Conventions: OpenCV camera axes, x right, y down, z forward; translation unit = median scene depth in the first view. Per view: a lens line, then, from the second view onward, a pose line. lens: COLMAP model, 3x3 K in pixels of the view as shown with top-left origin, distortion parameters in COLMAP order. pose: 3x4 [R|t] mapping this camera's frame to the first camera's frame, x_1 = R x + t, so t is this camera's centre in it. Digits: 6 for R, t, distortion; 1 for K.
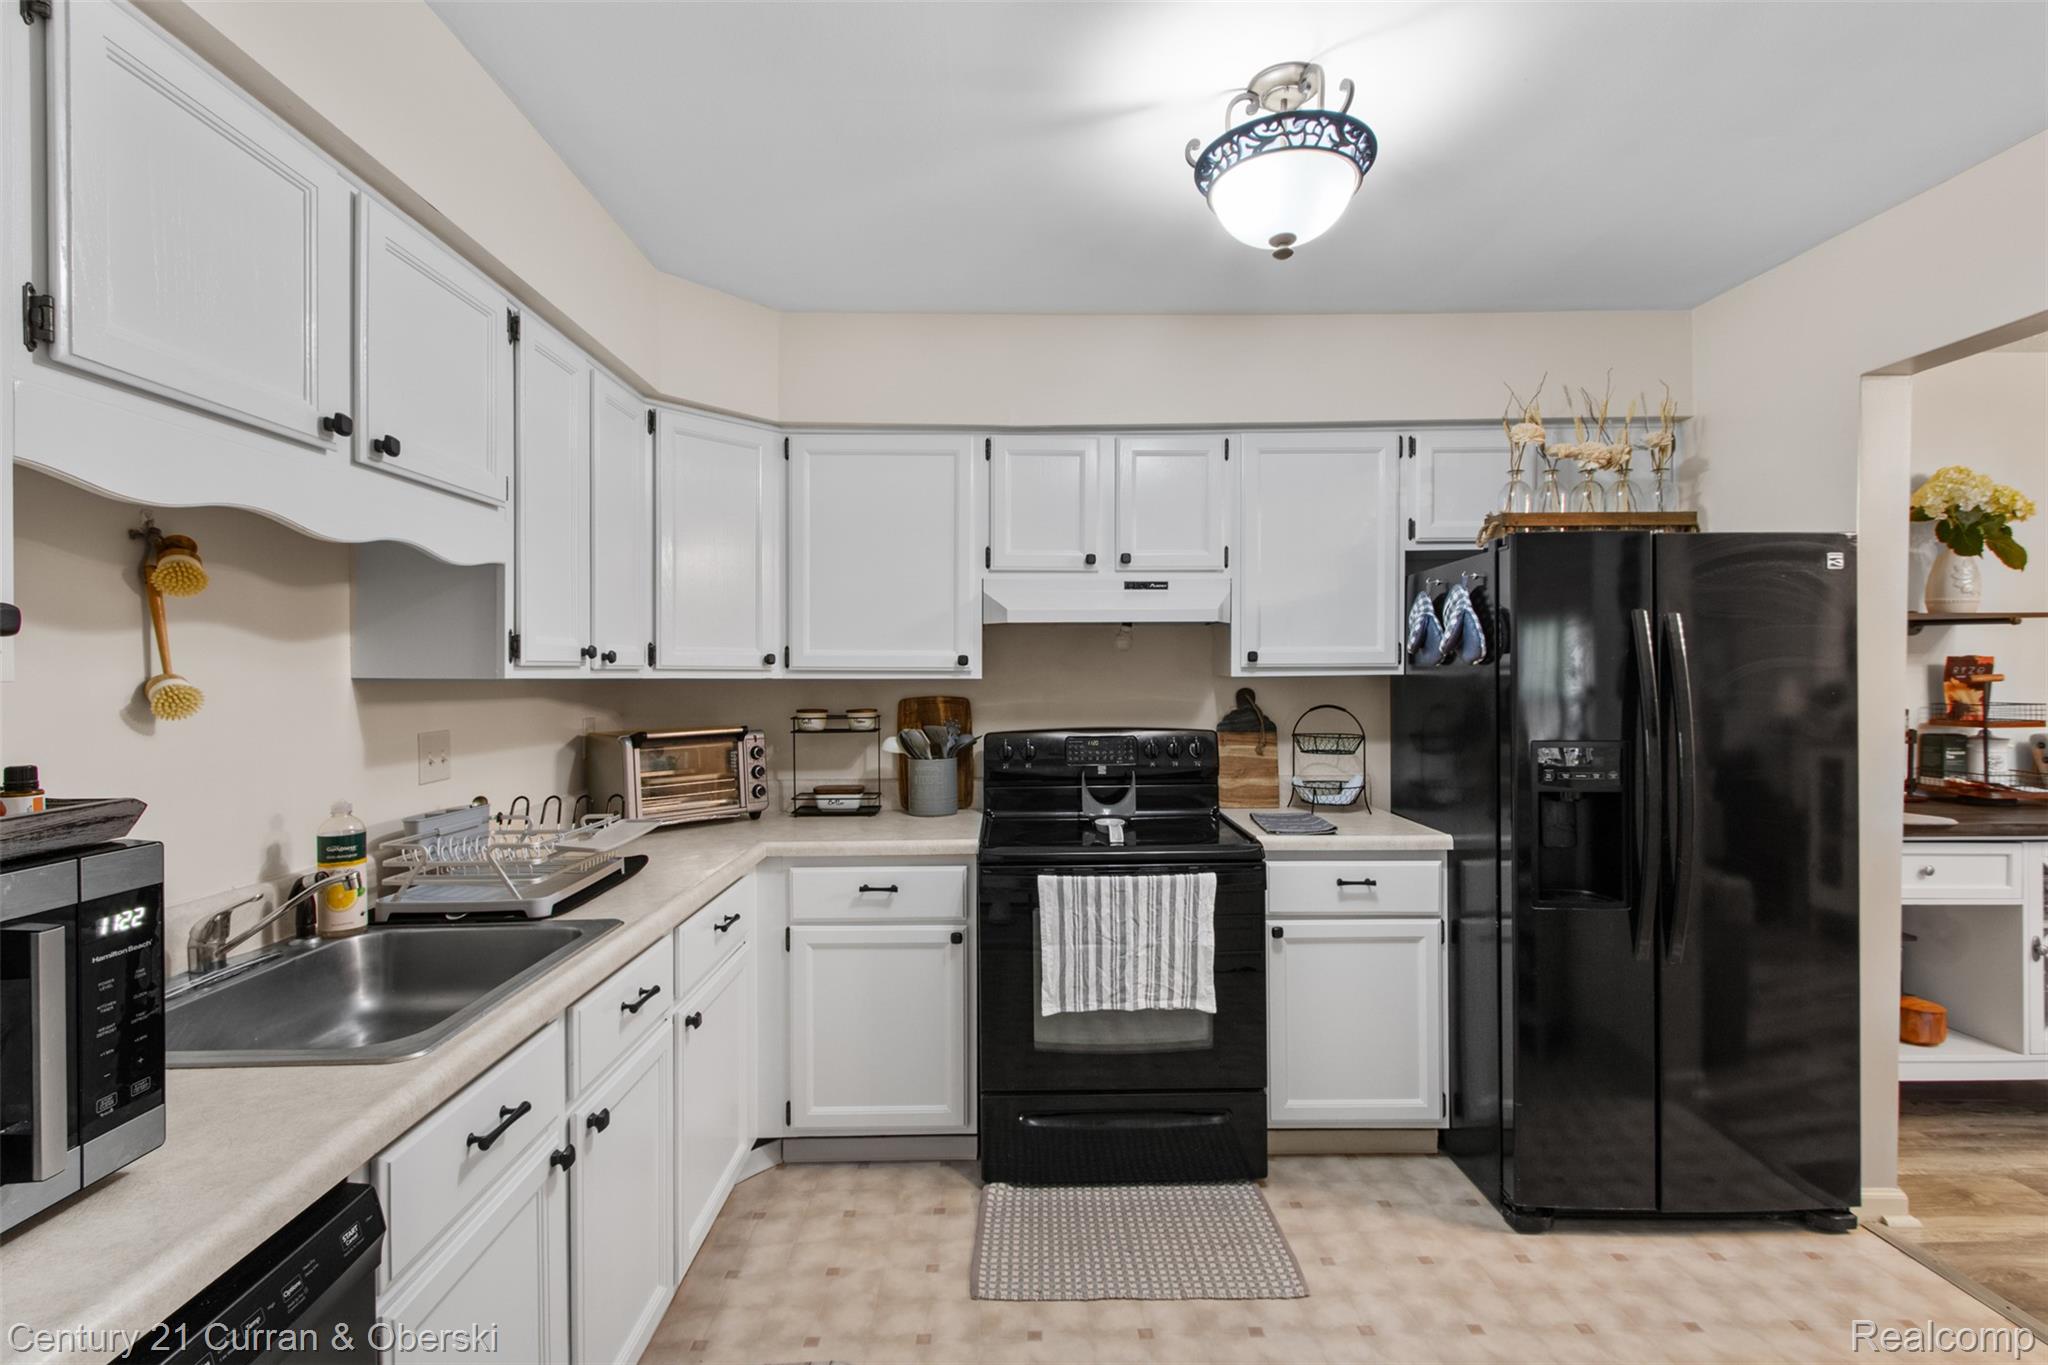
lens RADIAL K [[936.3, 0, 1021.5], [0, 936.3, 682.0], [0, 0, 1]] dist [0.005140, -0.002429]
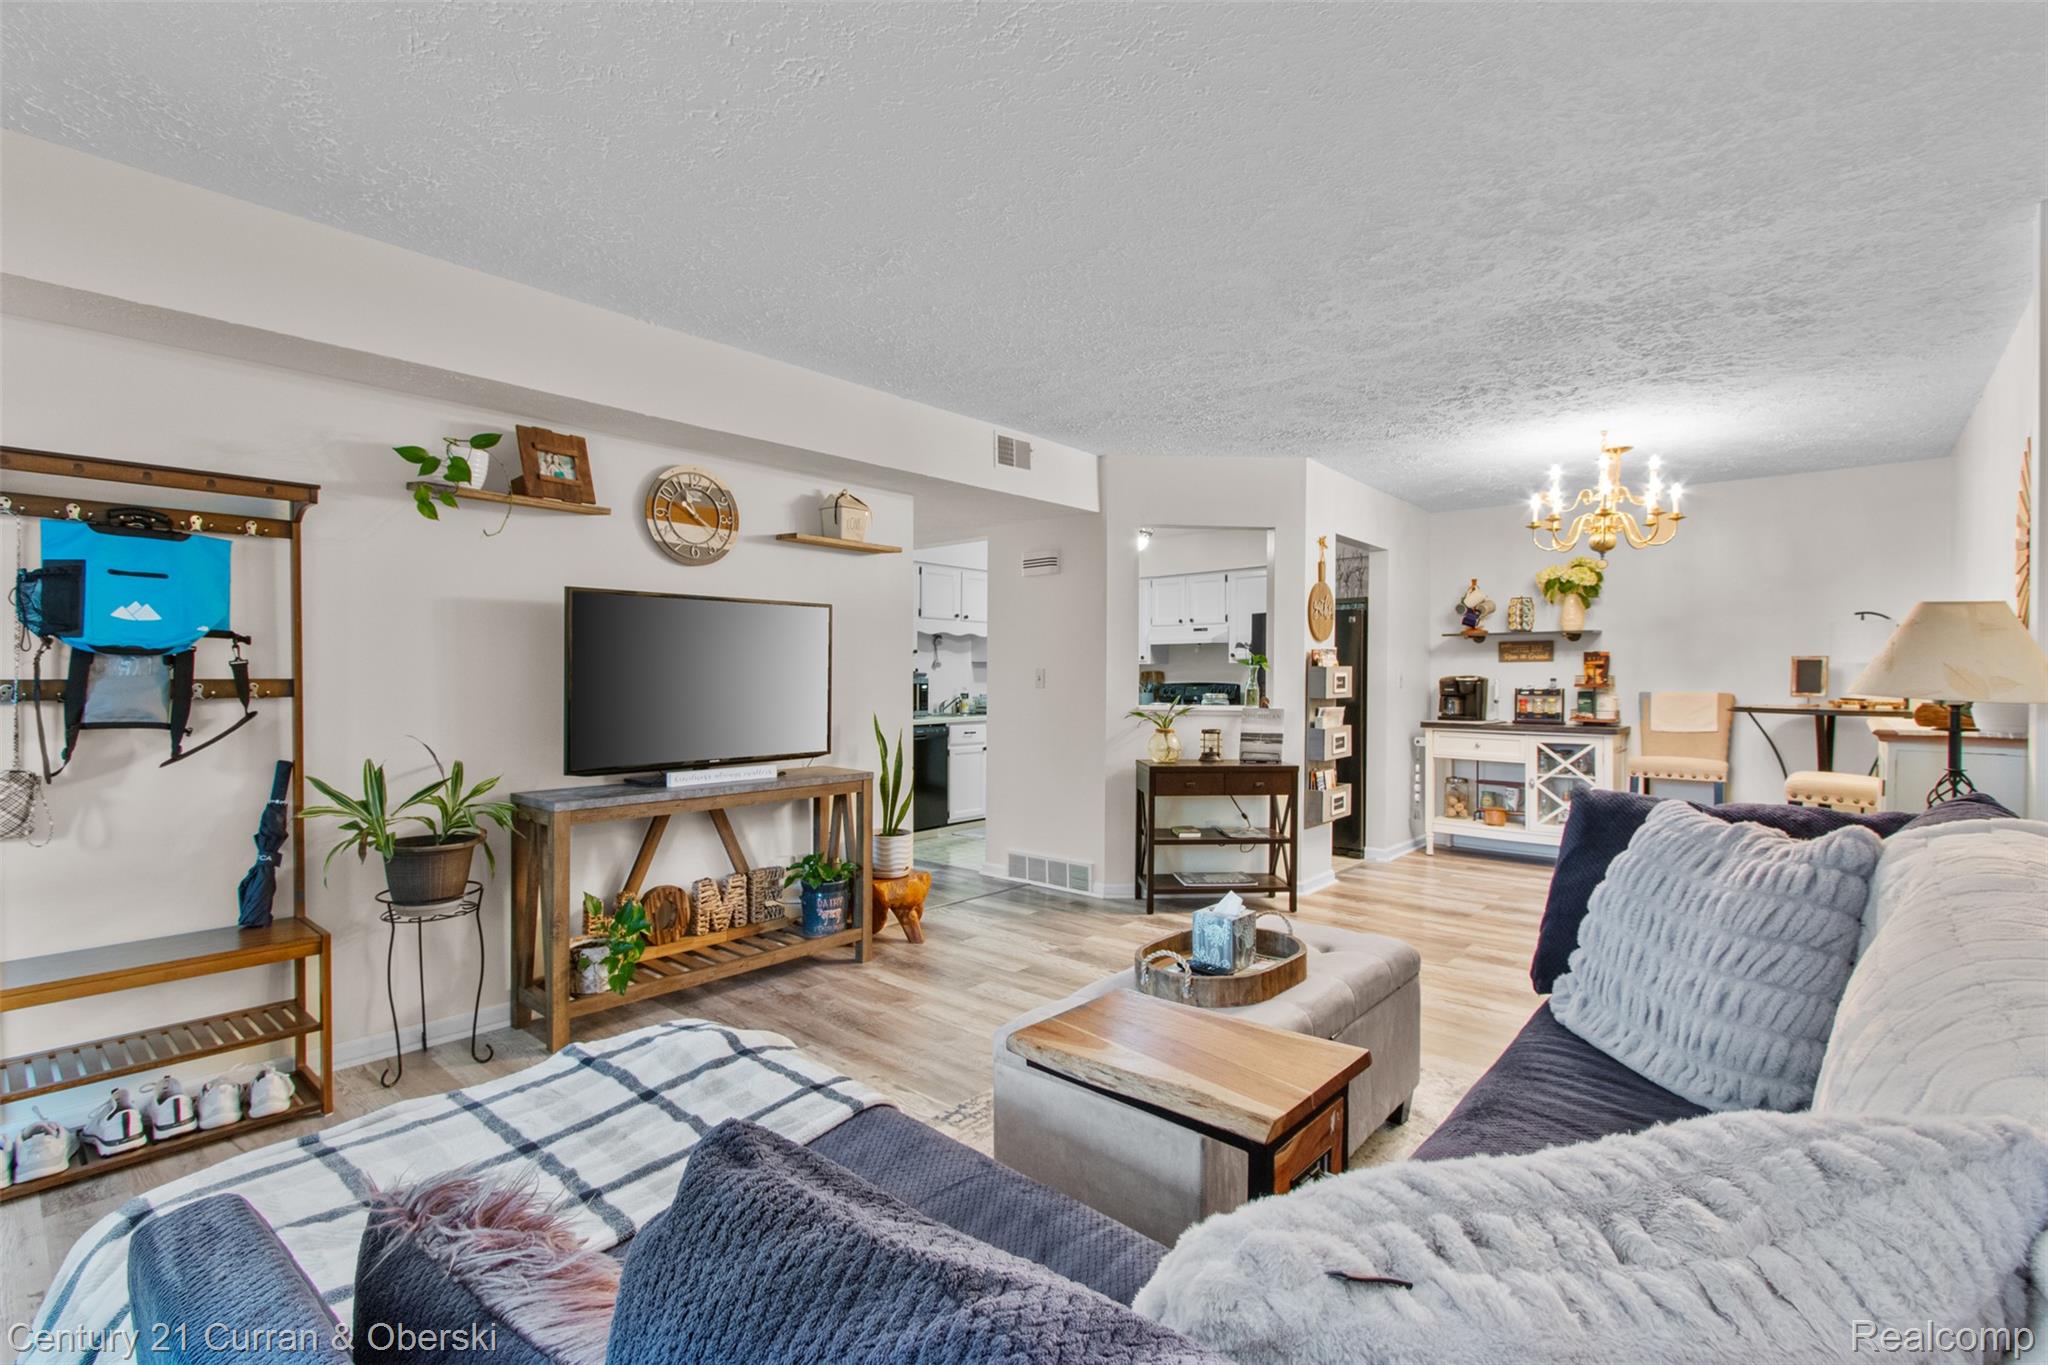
lens RADIAL K [[936.3, 0, 1024.2], [0, 936.3, 680.8], [0, 0, 1]] dist [0.005140, -0.002429]
pose [[0.736661, 0.007542, -0.676220, 1.821497], [-0.012887, 0.999913, -0.002886, 0.069161], [0.676139, 0.010841, 0.736694, -1.551592]]
